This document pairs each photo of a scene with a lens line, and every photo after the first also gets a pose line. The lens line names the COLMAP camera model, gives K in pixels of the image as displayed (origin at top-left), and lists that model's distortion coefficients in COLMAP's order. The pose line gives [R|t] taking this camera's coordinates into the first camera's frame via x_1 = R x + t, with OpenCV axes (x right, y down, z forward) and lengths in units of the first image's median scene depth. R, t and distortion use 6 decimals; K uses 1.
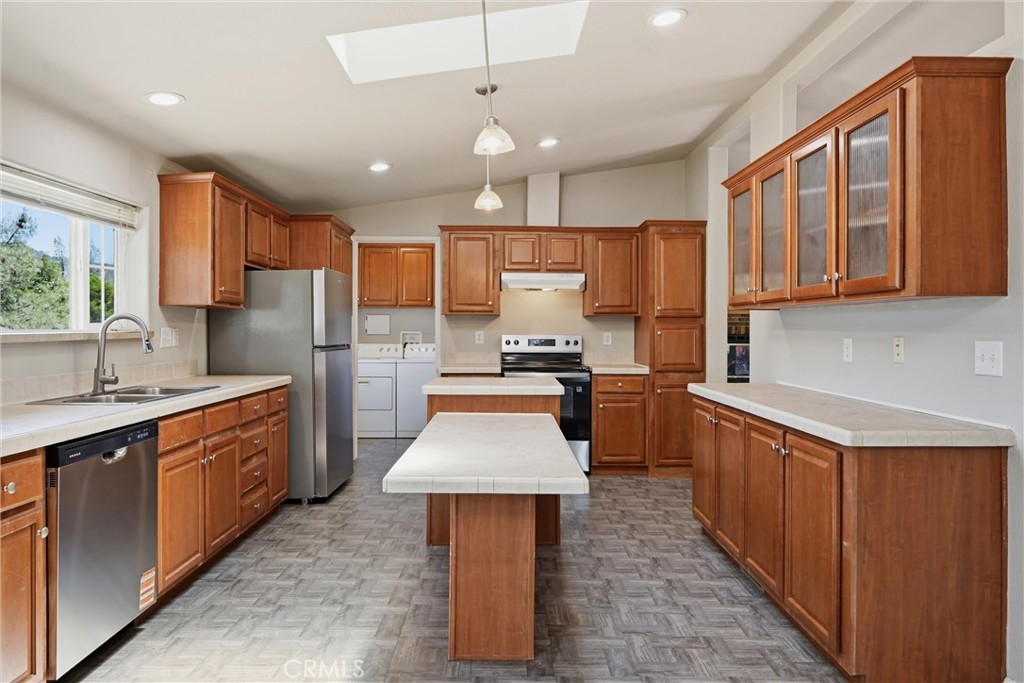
lens RADIAL K [[641.9, 0, 516.6], [0, 641.9, 334.5], [0, 0, 1]] dist [-0.001788, -0.000004]
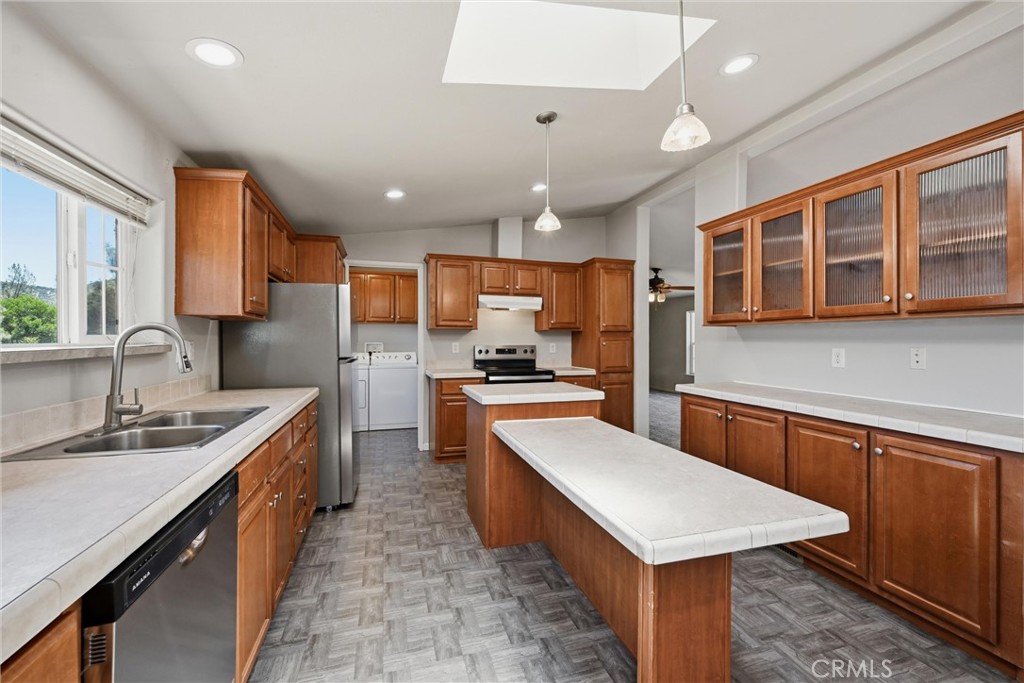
lens RADIAL K [[415.0, 0, 512.0], [0, 415.0, 341.5], [0, 0, 1]] dist [0.000074, 0.000025]
pose [[0.960423, -0.001782, 0.278539, -0.248654], [0.003092, 0.999986, -0.004263, -0.004674], [-0.278527, 0.004956, 0.960415, 0.295858]]
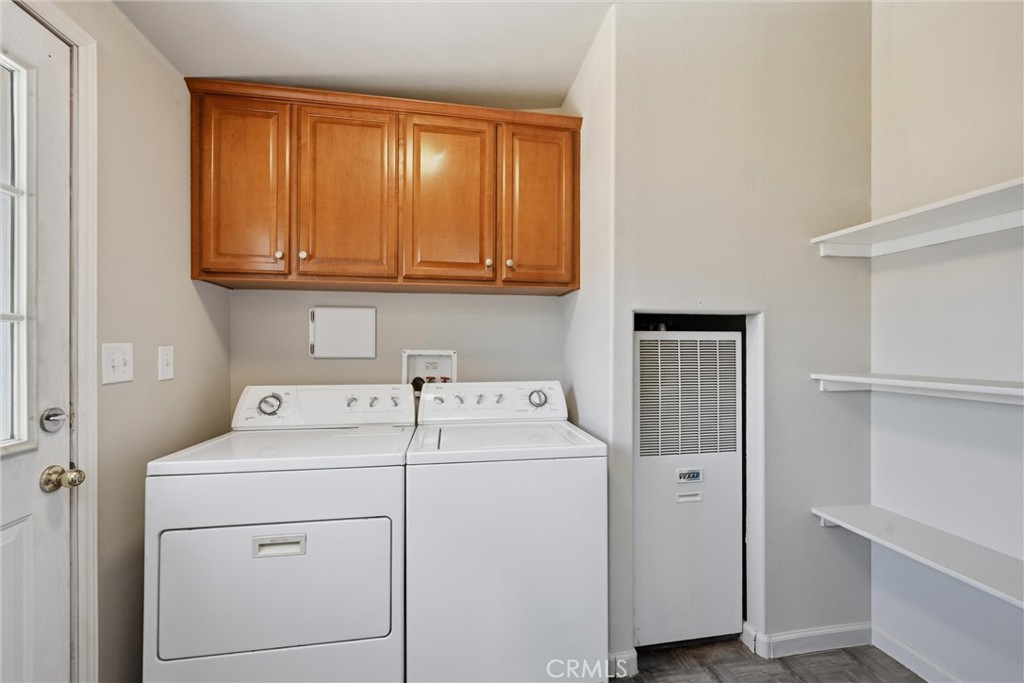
lens RADIAL K [[415.0, 0, 512.0], [0, 415.0, 341.5], [0, 0, 1]] dist [0.000074, 0.000025]
pose [[0.990941, -0.001204, 0.134295, -0.280660], [0.001928, 0.999984, -0.005259, -0.015311], [-0.134287, 0.005471, 0.990927, 1.388512]]
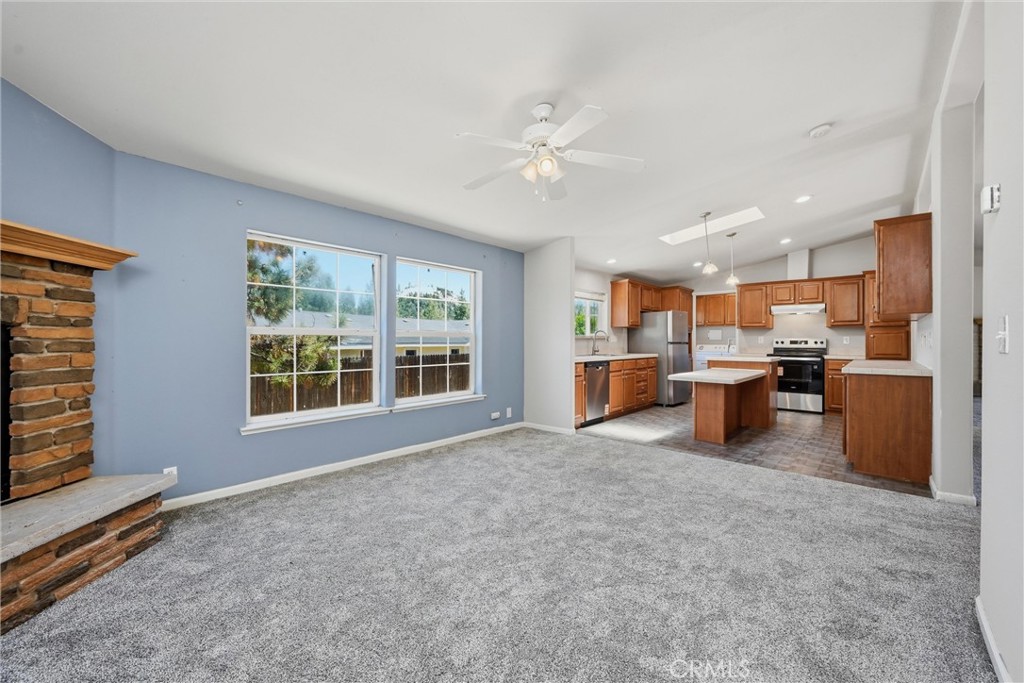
lens RADIAL K [[415.0, 0, 512.0], [0, 415.0, 341.5], [0, 0, 1]] dist [0.000074, 0.000025]
pose [[0.730969, -0.002583, -0.682406, 0.348681], [-0.004562, 0.999952, -0.008672, 0.033565], [0.682396, 0.009453, 0.730922, -0.594736]]
